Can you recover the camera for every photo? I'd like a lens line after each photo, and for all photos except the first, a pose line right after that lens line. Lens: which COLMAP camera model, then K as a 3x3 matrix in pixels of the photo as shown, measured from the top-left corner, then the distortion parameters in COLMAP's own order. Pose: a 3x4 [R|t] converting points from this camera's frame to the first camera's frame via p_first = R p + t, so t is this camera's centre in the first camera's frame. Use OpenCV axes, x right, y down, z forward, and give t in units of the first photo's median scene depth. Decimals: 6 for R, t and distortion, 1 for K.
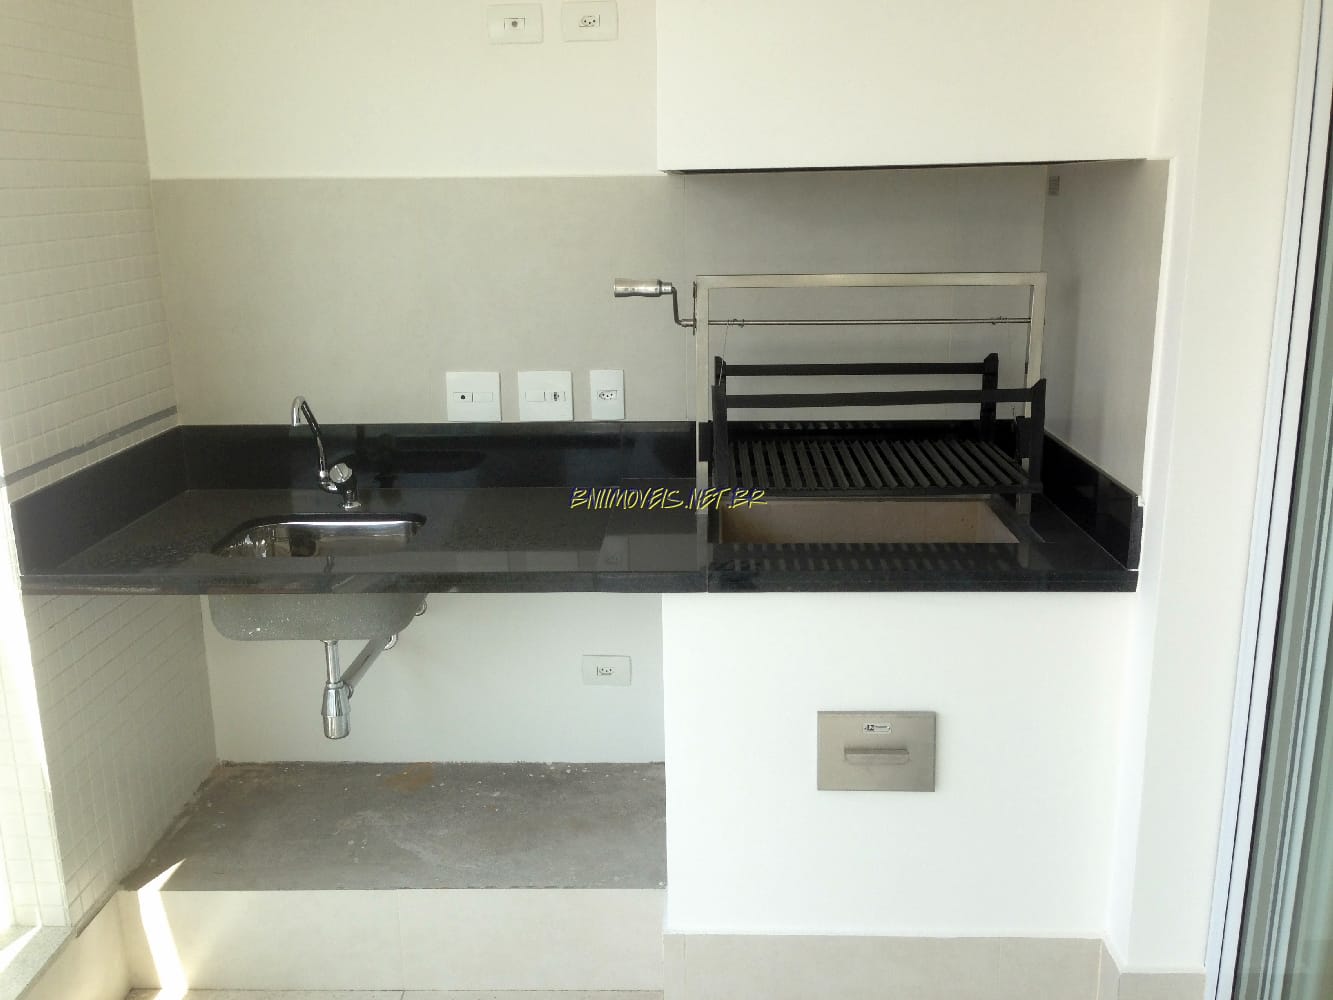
lens RADIAL K [[1234.3, 0, 666.5], [0, 1234.3, 500.0], [0, 0, 1]] dist [0.099951, -0.186519]
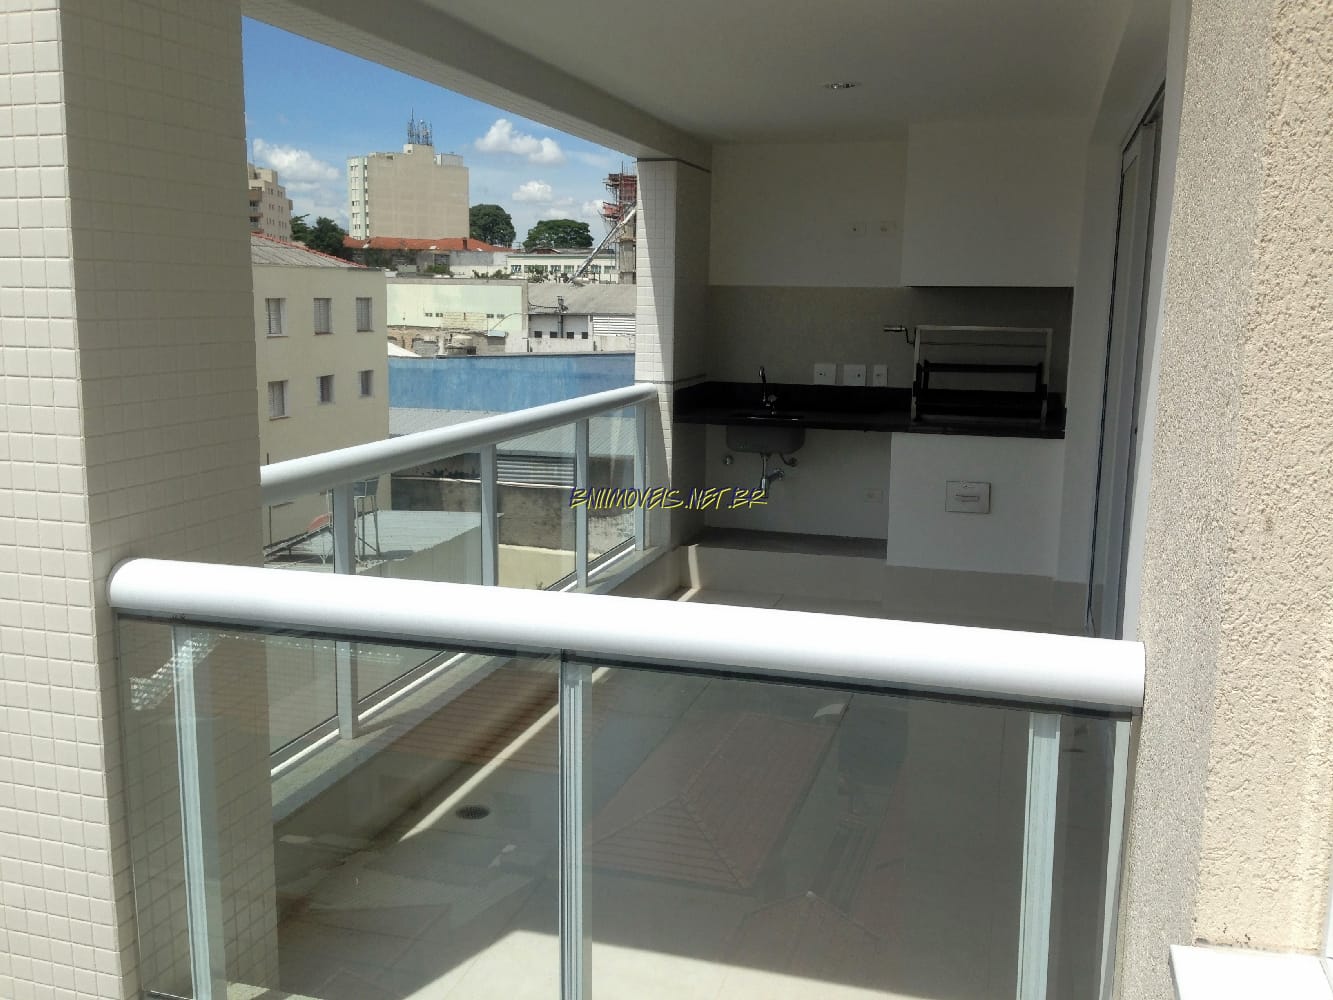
lens RADIAL K [[1234.3, 0, 666.5], [0, 1234.3, 500.0], [0, 0, 1]] dist [0.099951, -0.186519]
pose [[0.967503, 0.070284, -0.242894, 0.160888], [-0.090208, 0.993325, -0.071889, 0.387936], [0.236220, 0.091464, 0.967385, -1.497779]]
